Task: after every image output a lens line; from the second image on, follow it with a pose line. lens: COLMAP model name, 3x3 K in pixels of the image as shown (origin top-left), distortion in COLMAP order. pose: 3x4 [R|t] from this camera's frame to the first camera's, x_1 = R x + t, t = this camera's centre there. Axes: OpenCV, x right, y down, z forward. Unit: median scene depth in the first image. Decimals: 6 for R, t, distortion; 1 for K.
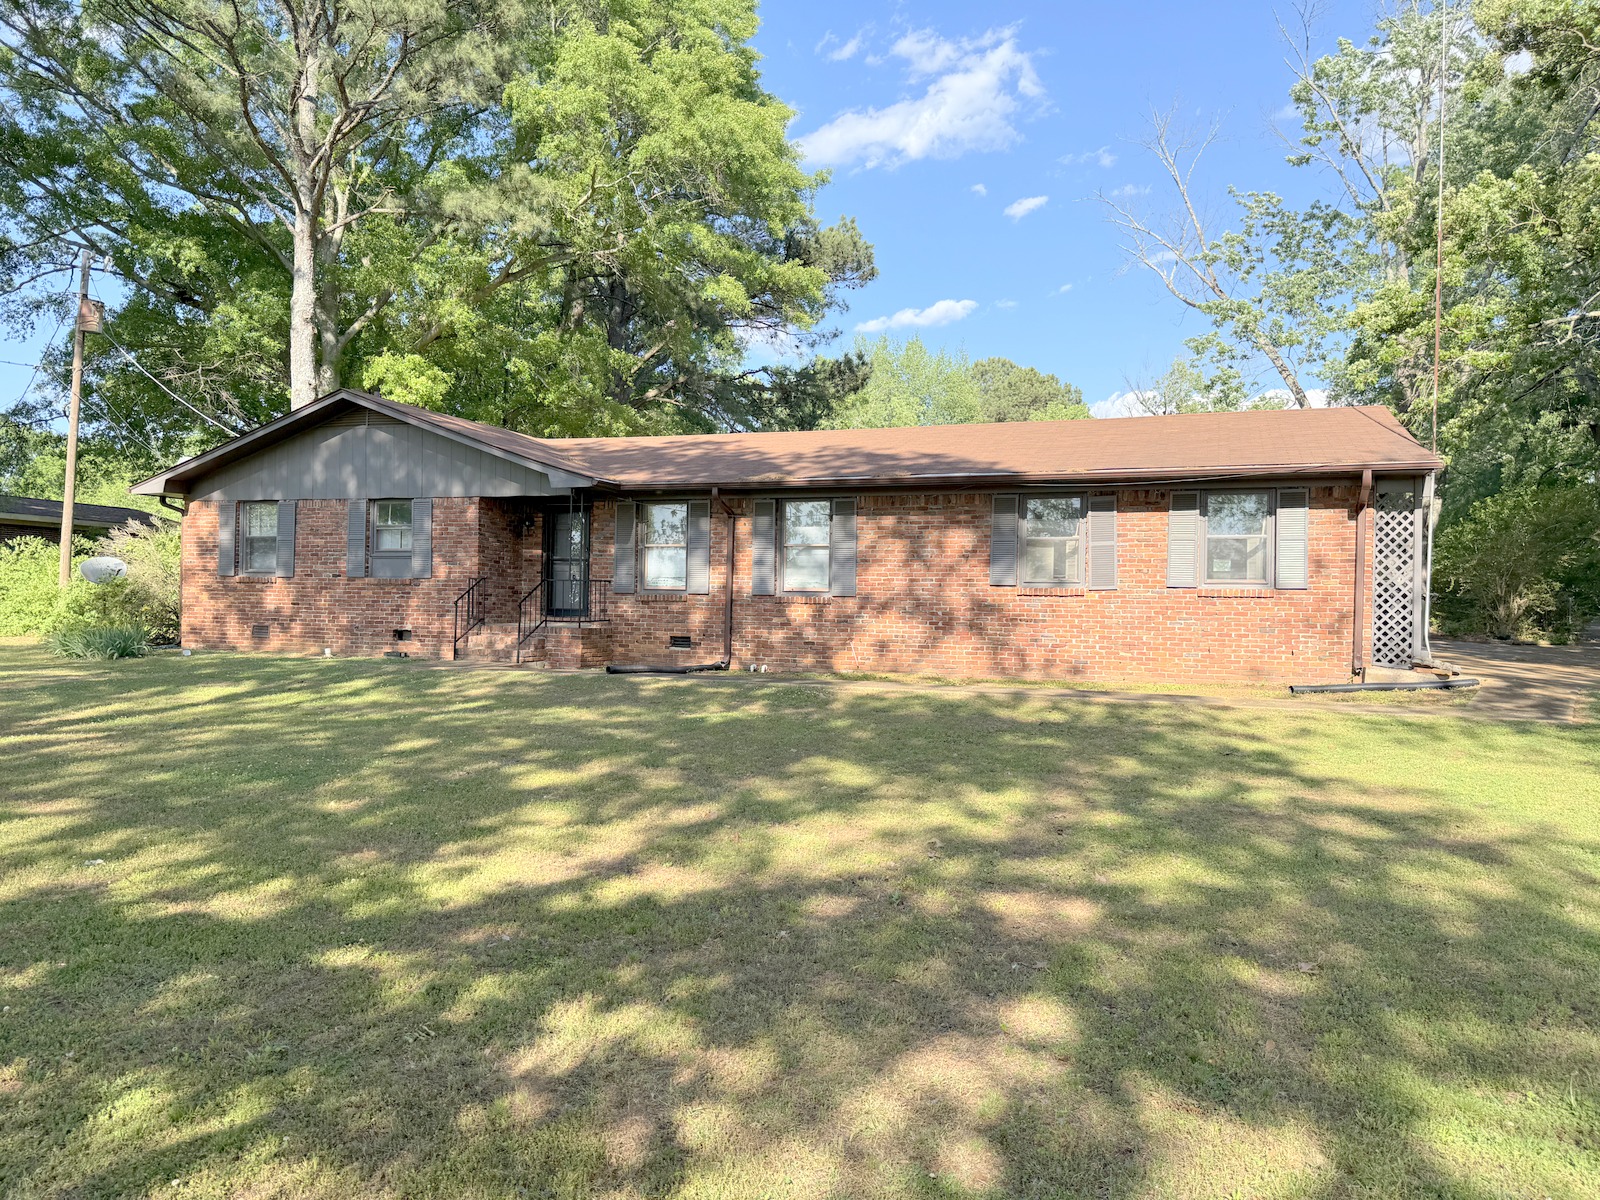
lens RADIAL K [[1119.5, 0, 800.0], [0, 1119.5, 600.0], [0, 0, 1]] dist [0.071013, -0.108067]
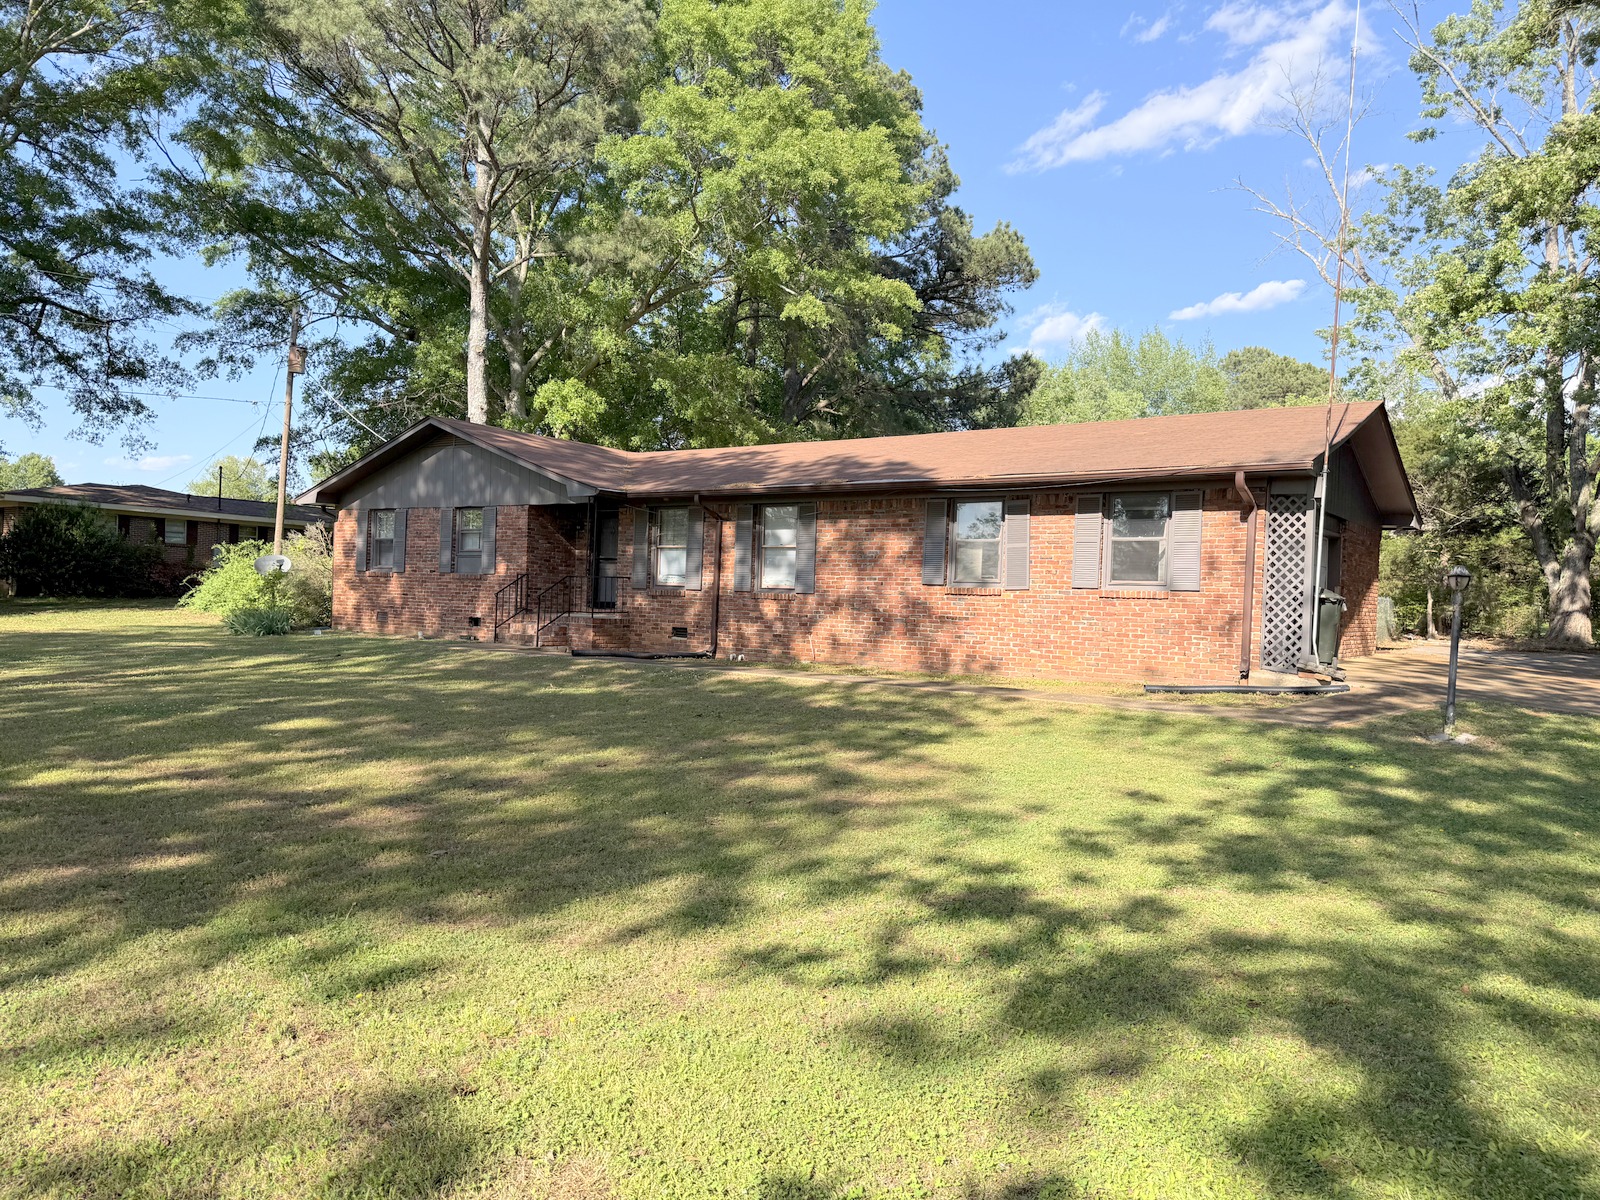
lens RADIAL K [[1102.2, 0, 793.1], [0, 1102.2, 608.5], [0, 0, 1]] dist [0.072348, -0.102233]
pose [[0.963297, 0.015679, -0.267979, 0.290176], [-0.013356, 0.999856, 0.010489, 0.000293], [0.268105, -0.006525, 0.963368, -0.036042]]
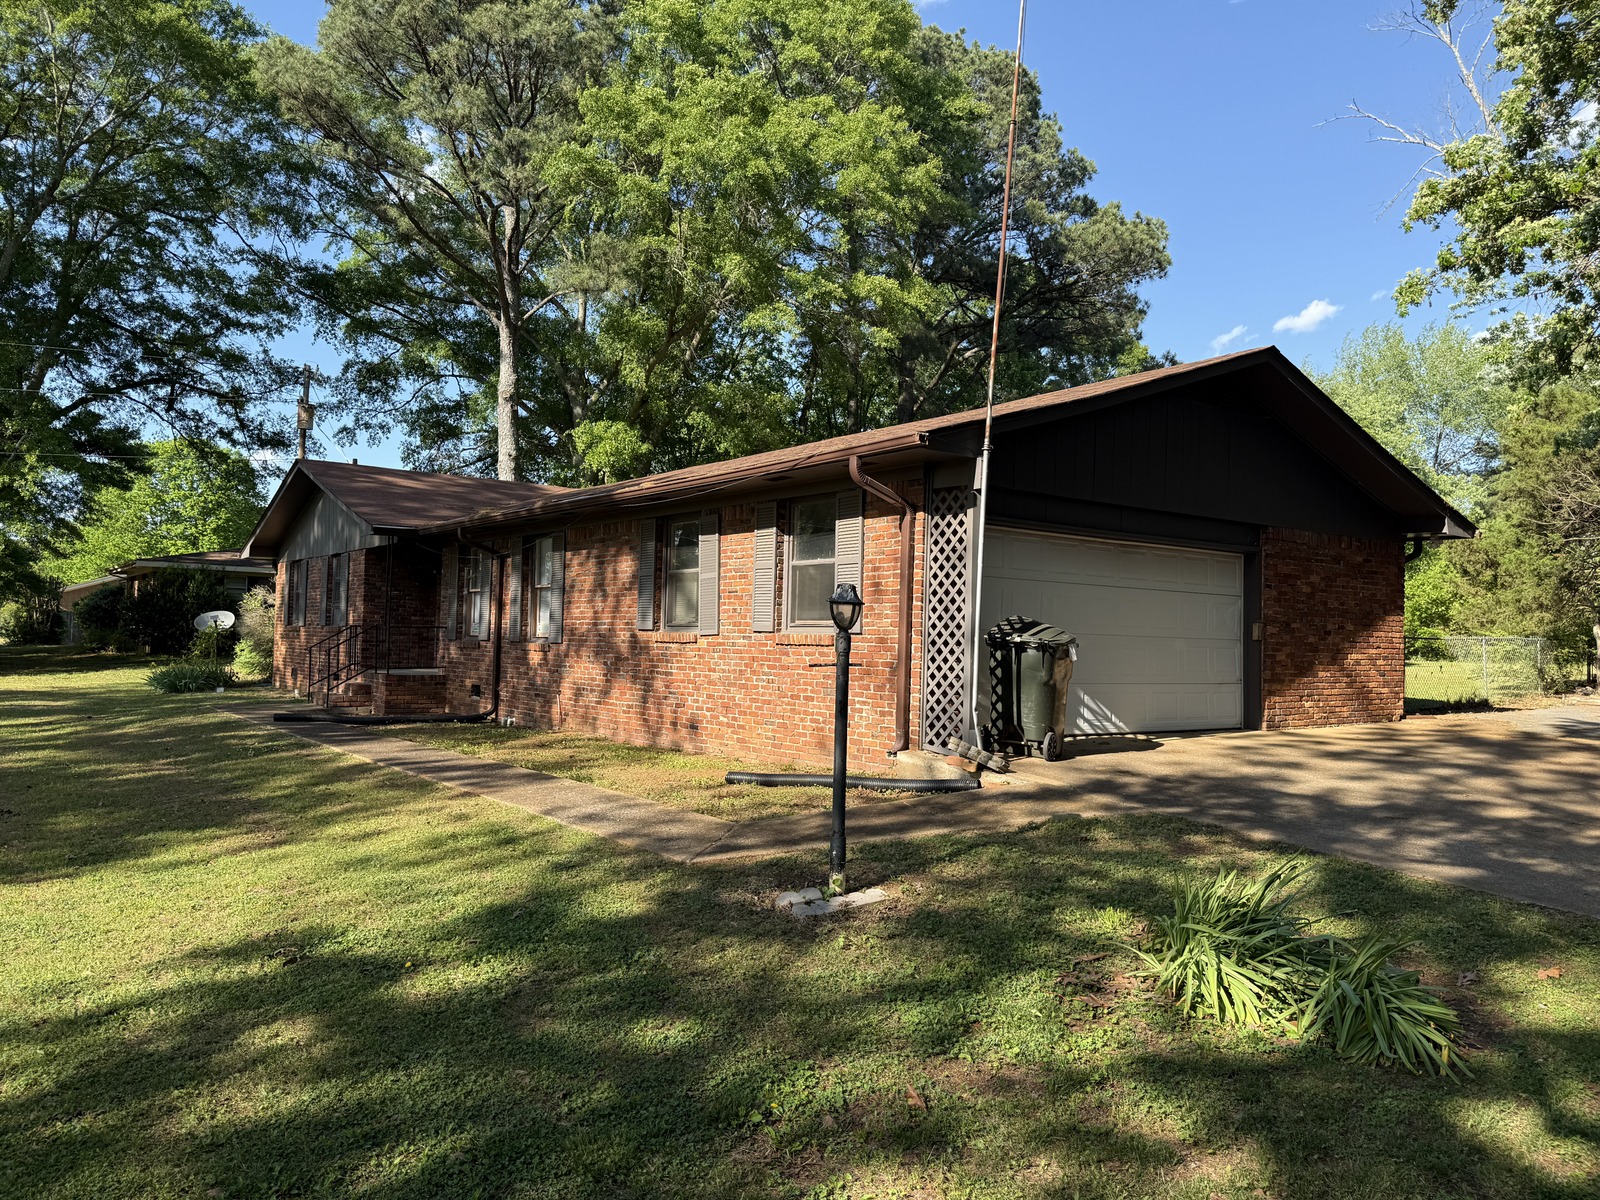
lens RADIAL K [[1119.5, 0, 800.0], [0, 1119.5, 600.0], [0, 0, 1]] dist [0.071013, -0.108067]
pose [[0.847464, -0.020196, -0.530468, 0.620494], [-0.001452, 0.999184, -0.040360, -0.001758], [0.530850, 0.034974, 0.846744, 0.315273]]
